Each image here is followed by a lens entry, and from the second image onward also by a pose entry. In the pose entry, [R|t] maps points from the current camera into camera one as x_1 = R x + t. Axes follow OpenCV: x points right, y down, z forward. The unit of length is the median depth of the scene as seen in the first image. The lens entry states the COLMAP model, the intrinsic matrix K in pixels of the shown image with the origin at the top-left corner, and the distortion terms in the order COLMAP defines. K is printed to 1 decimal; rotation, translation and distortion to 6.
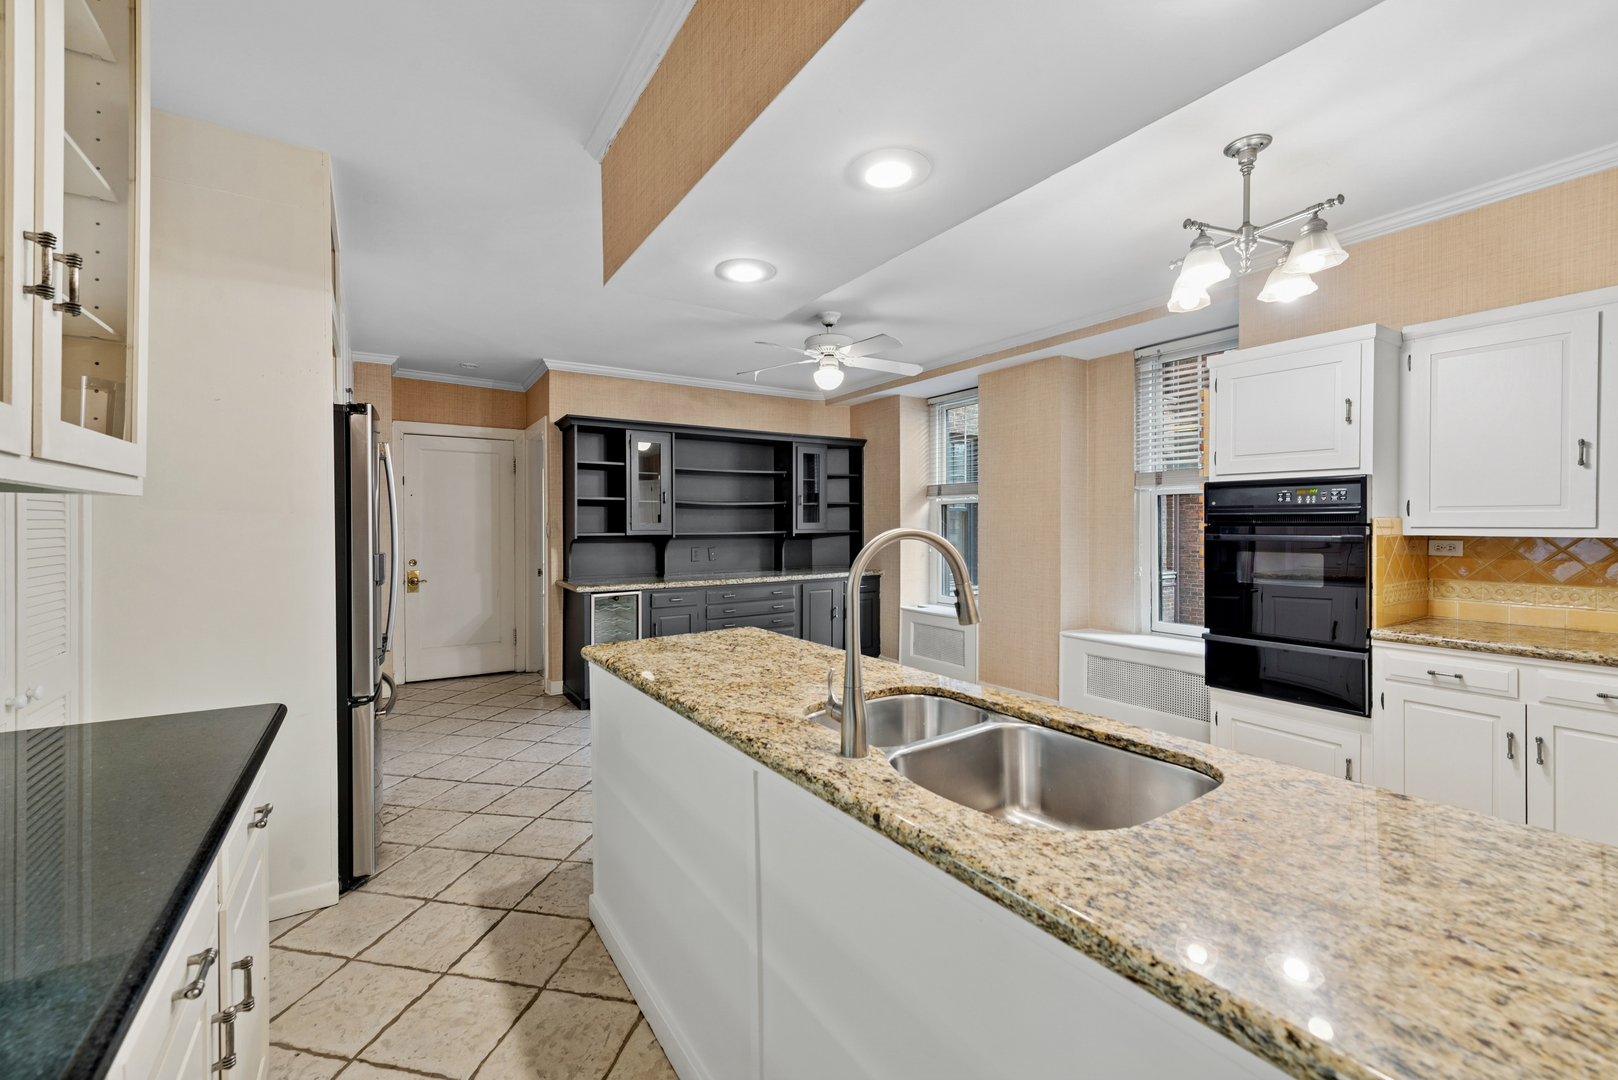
lens RADIAL K [[656.3, 0, 809.5], [0, 656.3, 533.6], [0, 0, 1]] dist [0.004132, 0.000331]
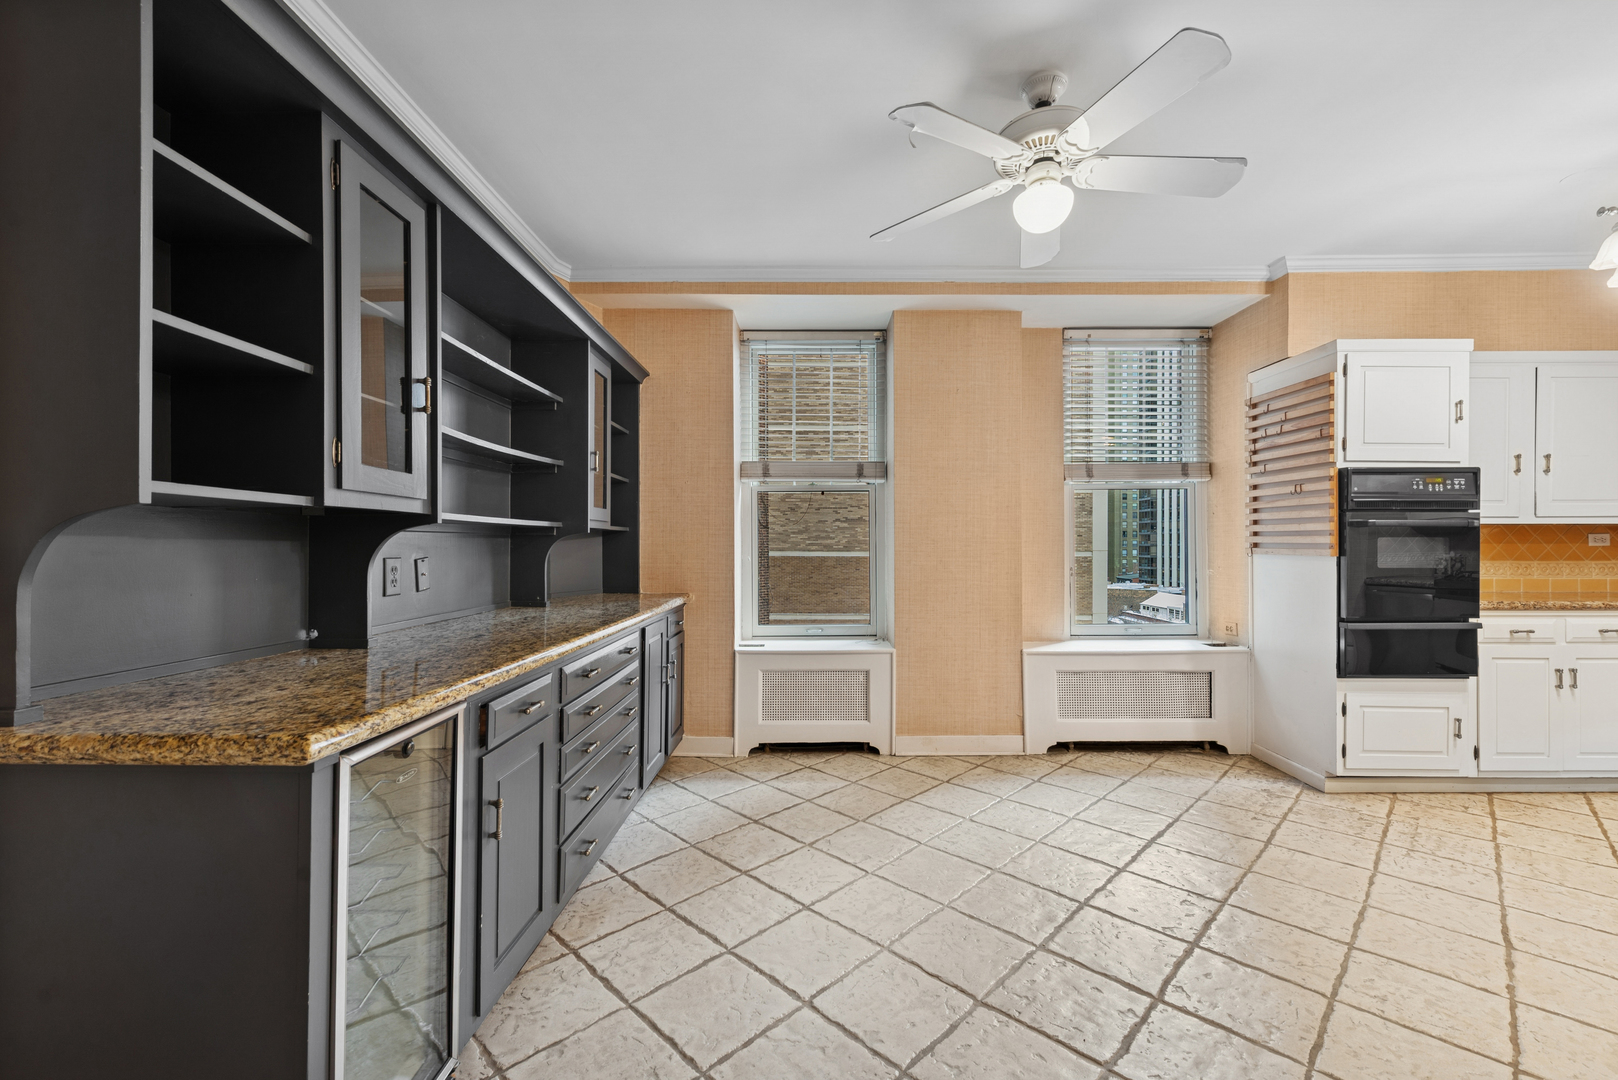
lens RADIAL K [[656.3, 0, 808.2], [0, 656.3, 535.9], [0, 0, 1]] dist [0.004132, 0.000331]
pose [[0.556260, 0.014404, 0.830883, -0.712823], [0.010076, 0.999659, -0.024076, 0.042766], [-0.830947, 0.021764, 0.555926, 1.229009]]
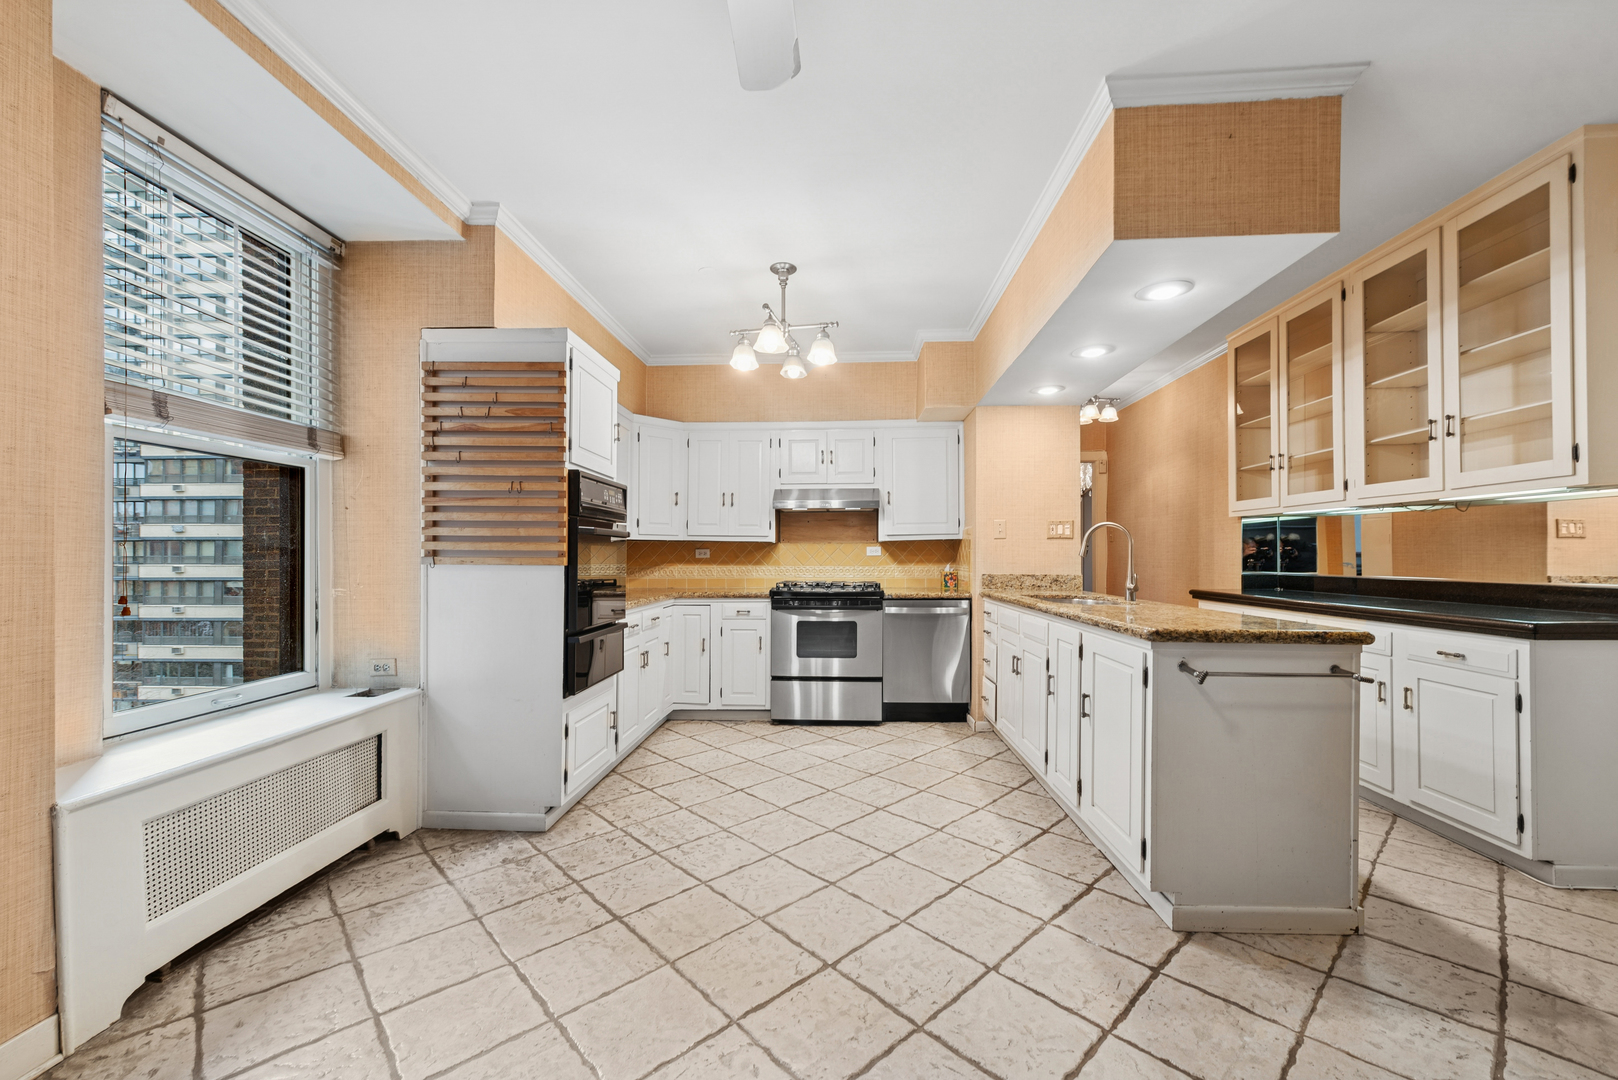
lens RADIAL K [[649.3, 0, 813.0], [0, 649.3, 552.8], [0, 0, 1]] dist [0.016178, -0.001815]
pose [[-0.813573, 0.005283, 0.581439, -0.202858], [0.009376, 0.999948, 0.004033, 0.039633], [-0.581388, 0.008733, -0.813580, 1.684806]]
